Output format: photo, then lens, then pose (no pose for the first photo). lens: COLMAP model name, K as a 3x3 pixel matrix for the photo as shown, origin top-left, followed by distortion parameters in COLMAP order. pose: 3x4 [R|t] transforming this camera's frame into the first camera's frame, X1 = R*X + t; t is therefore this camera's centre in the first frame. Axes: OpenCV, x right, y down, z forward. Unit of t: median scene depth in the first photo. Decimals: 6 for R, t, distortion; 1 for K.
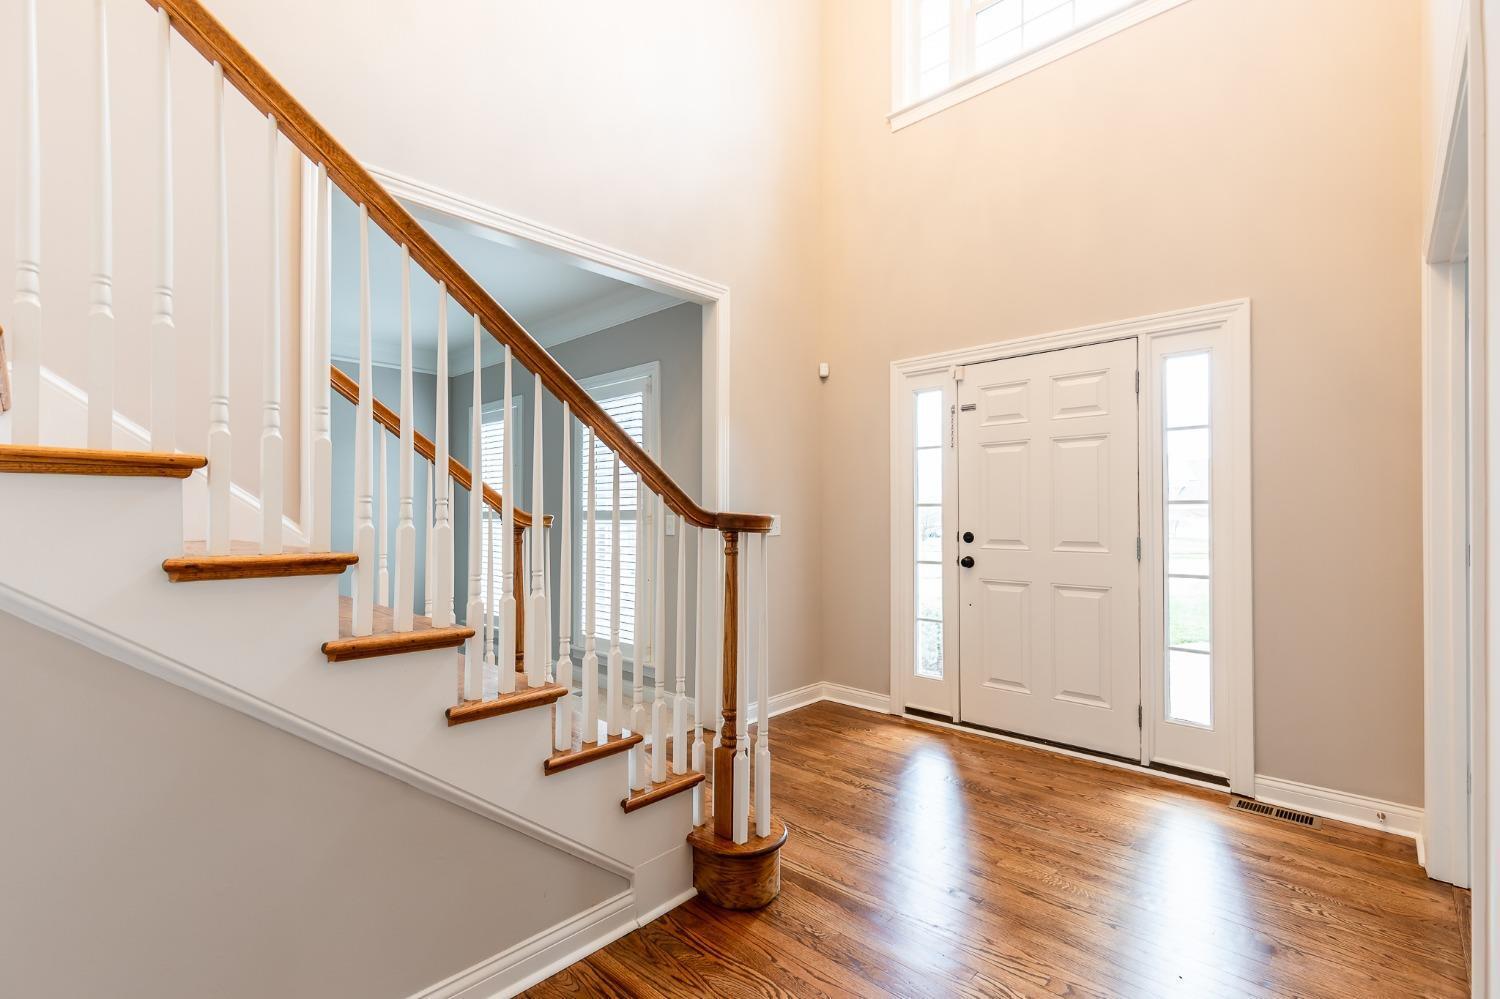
lens RADIAL K [[673.6, 0, 751.0], [0, 673.6, 512.3], [0, 0, 1]] dist [0.008362, -0.001984]
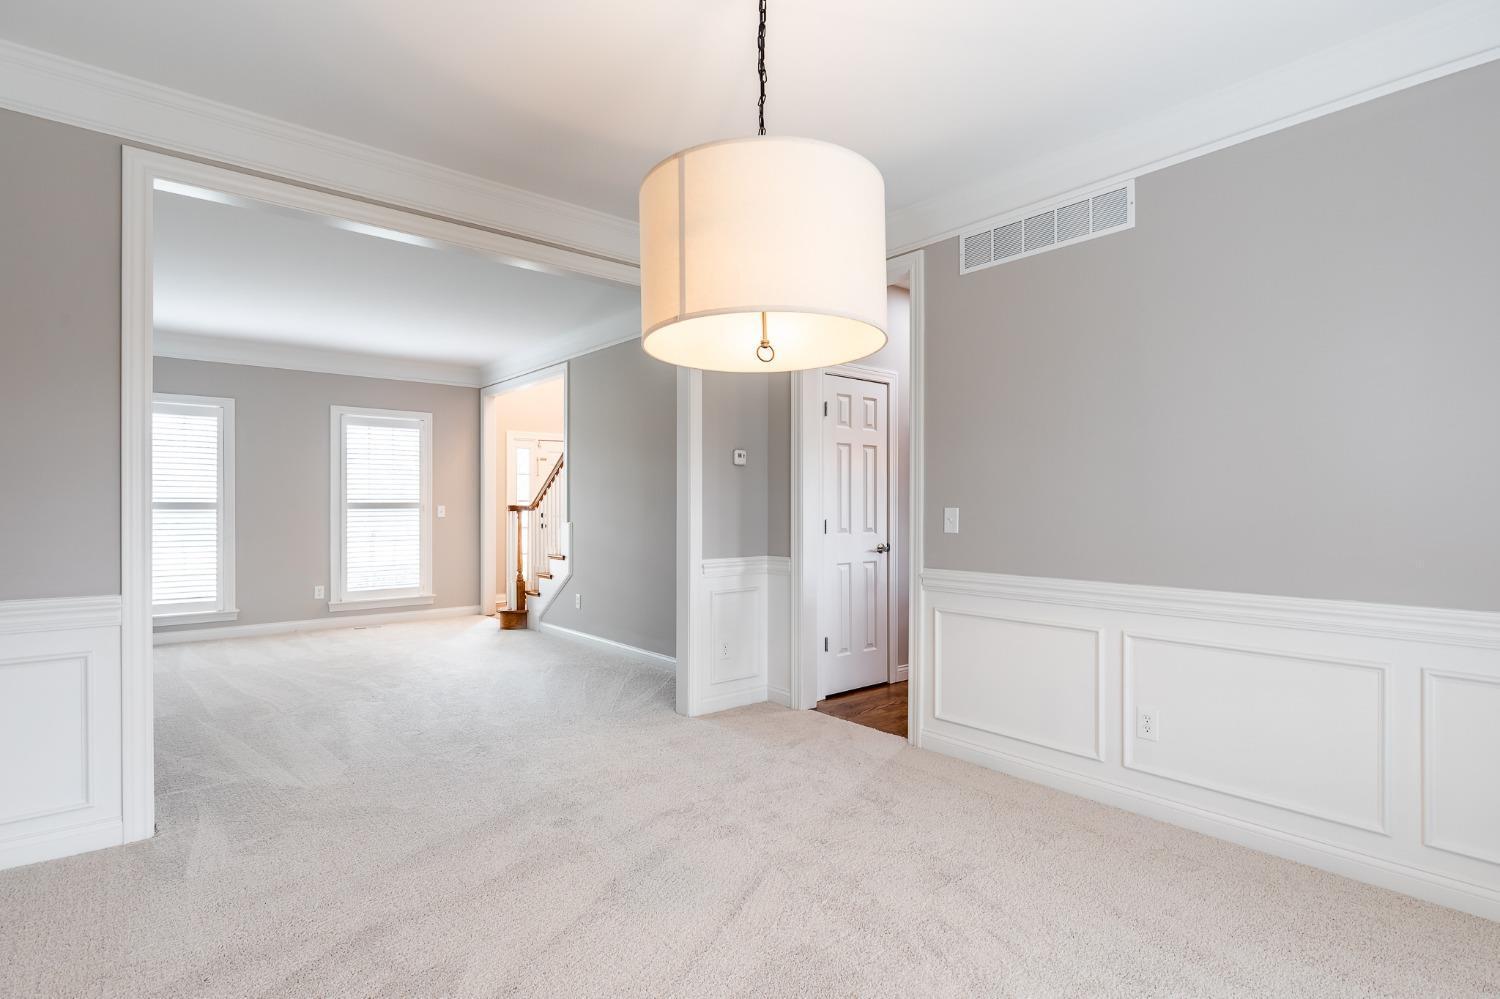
lens RADIAL K [[738.0, 0, 752.4], [0, 738.0, 506.2], [0, 0, 1]] dist [-0.005961, 0.001306]
pose [[0.107752, -0.009270, 0.994135, -2.046463], [-0.007492, 0.999921, 0.010136, -0.023706], [-0.994150, -0.008540, 0.107674, 0.015444]]
